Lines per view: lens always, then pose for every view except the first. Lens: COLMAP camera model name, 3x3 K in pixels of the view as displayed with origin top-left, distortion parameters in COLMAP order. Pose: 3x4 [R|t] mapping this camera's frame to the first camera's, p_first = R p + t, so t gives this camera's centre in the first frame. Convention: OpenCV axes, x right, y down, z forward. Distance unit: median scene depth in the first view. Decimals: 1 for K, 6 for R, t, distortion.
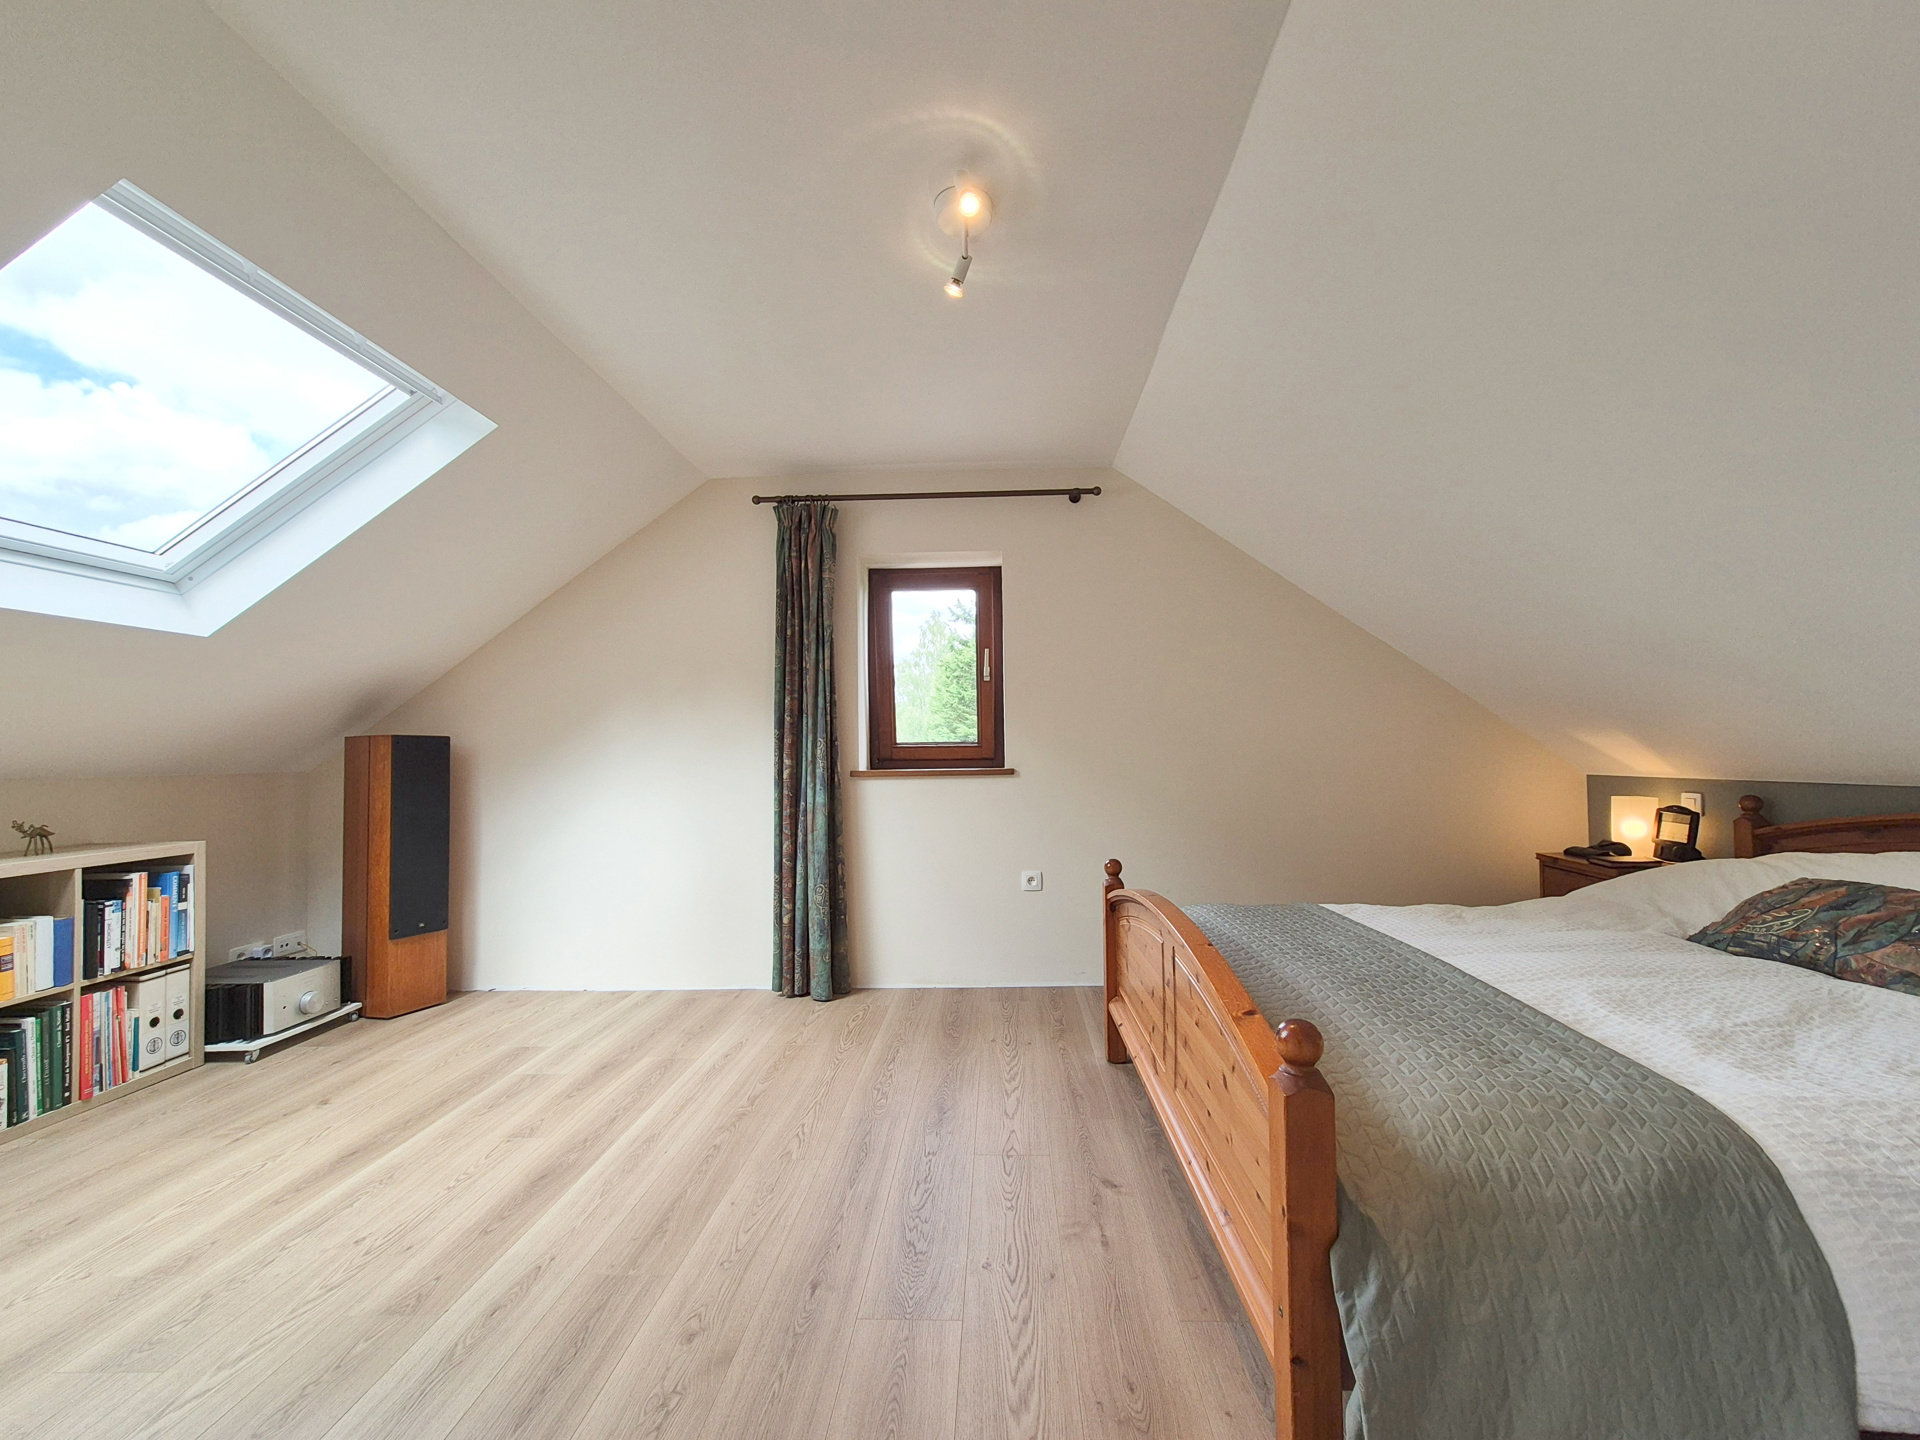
lens RADIAL K [[804.8, 0, 973.2], [0, 804.8, 731.5], [0, 0, 1]] dist [0.001347, 0.000622]
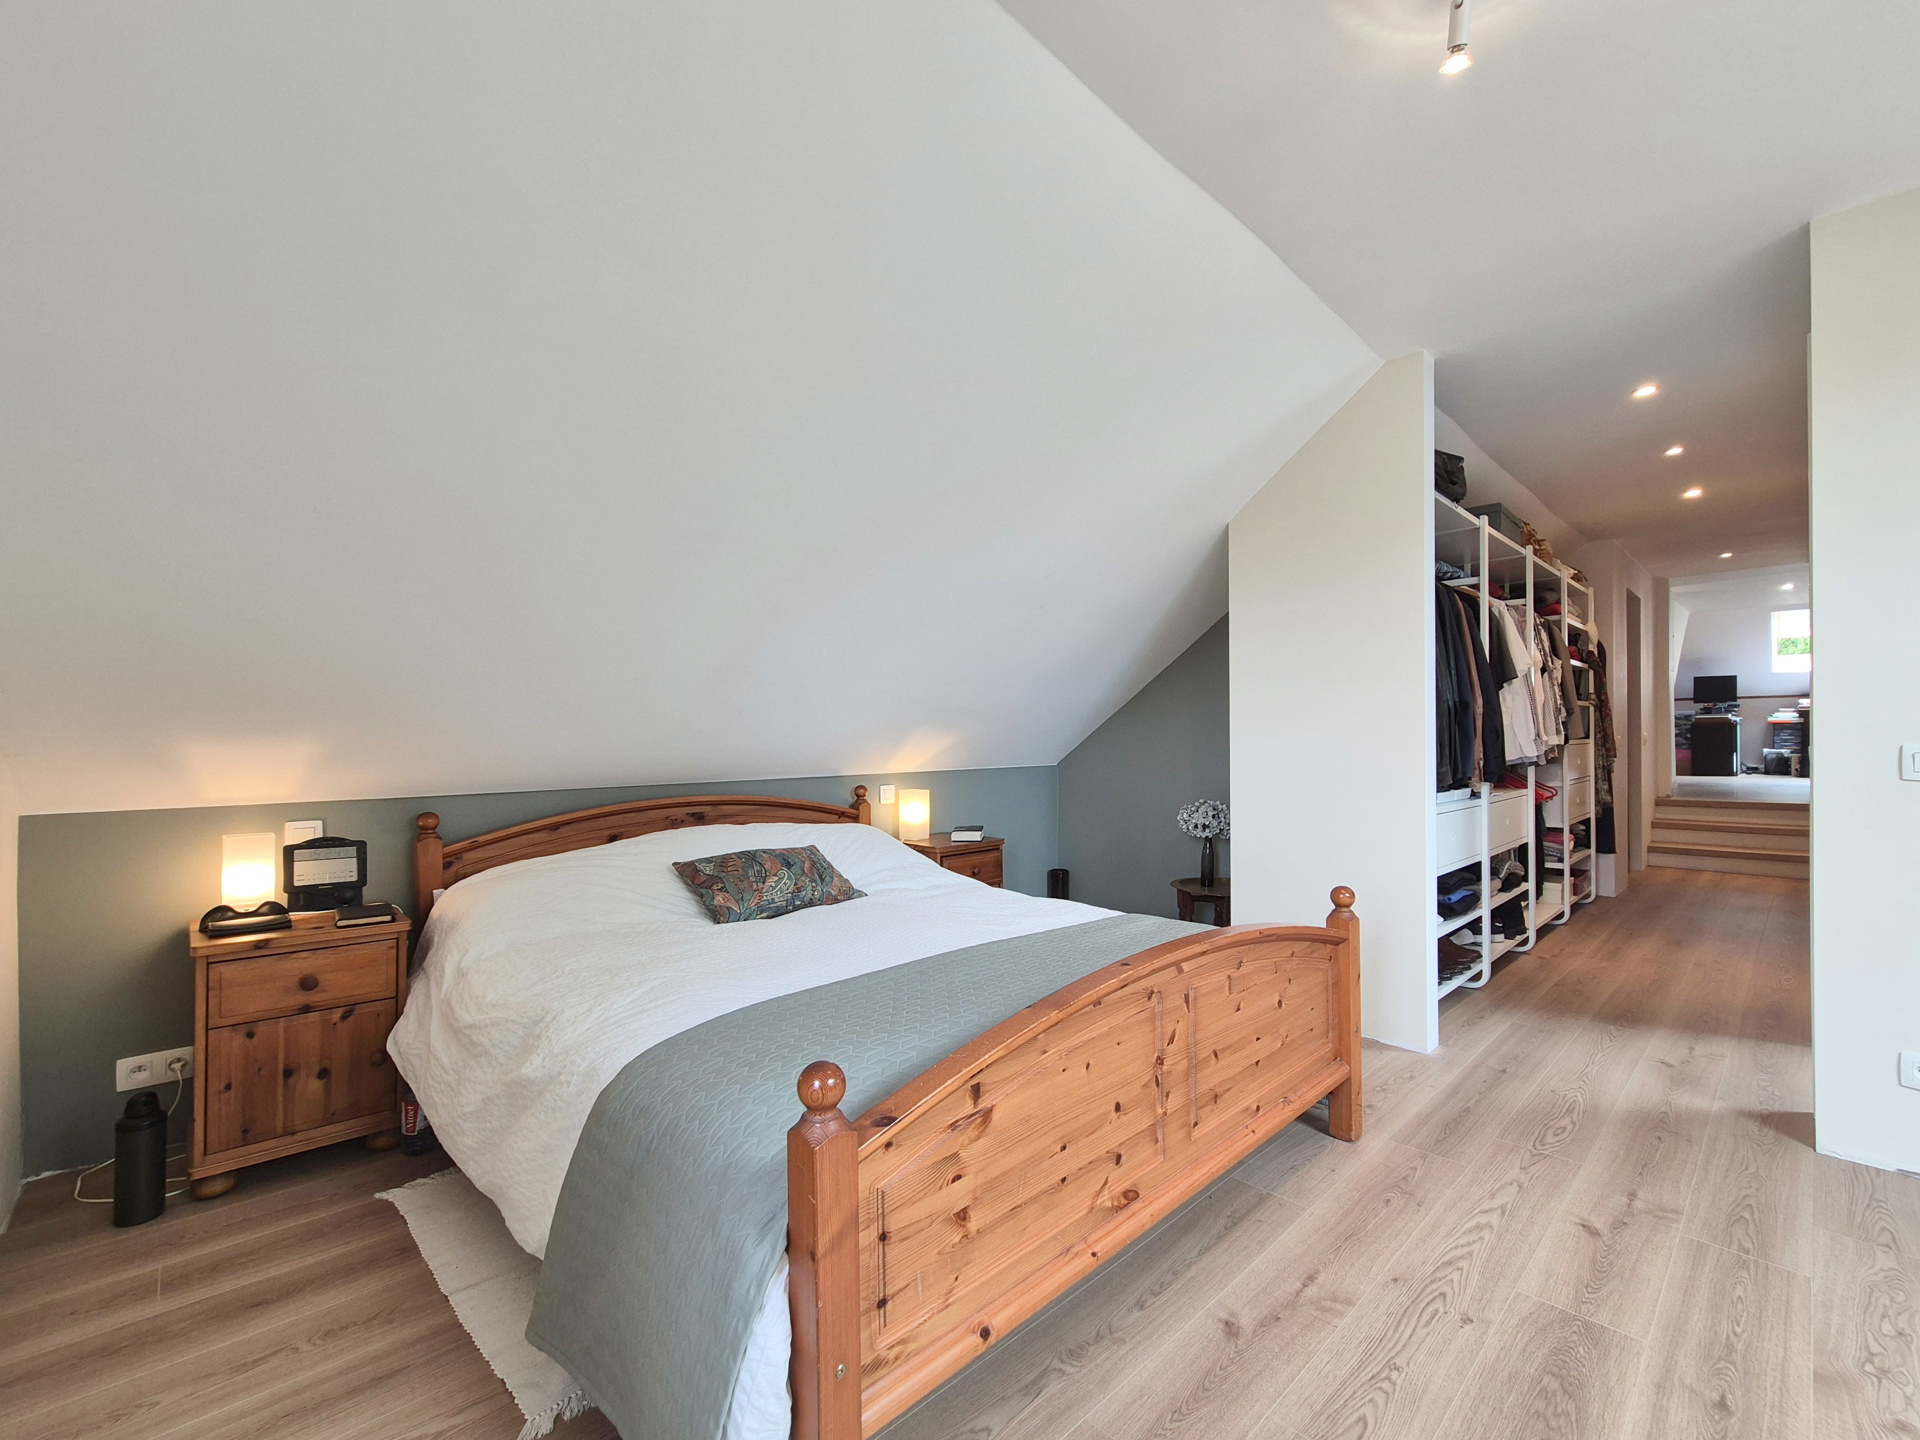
lens RADIAL K [[804.8, 0, 973.2], [0, 804.8, 731.5], [0, 0, 1]] dist [0.001347, 0.000622]
pose [[-0.715462, 0.034393, 0.697805, -0.228523], [0.004400, 0.998990, -0.044727, 0.045377], [-0.698638, -0.028930, -0.714890, 1.958783]]
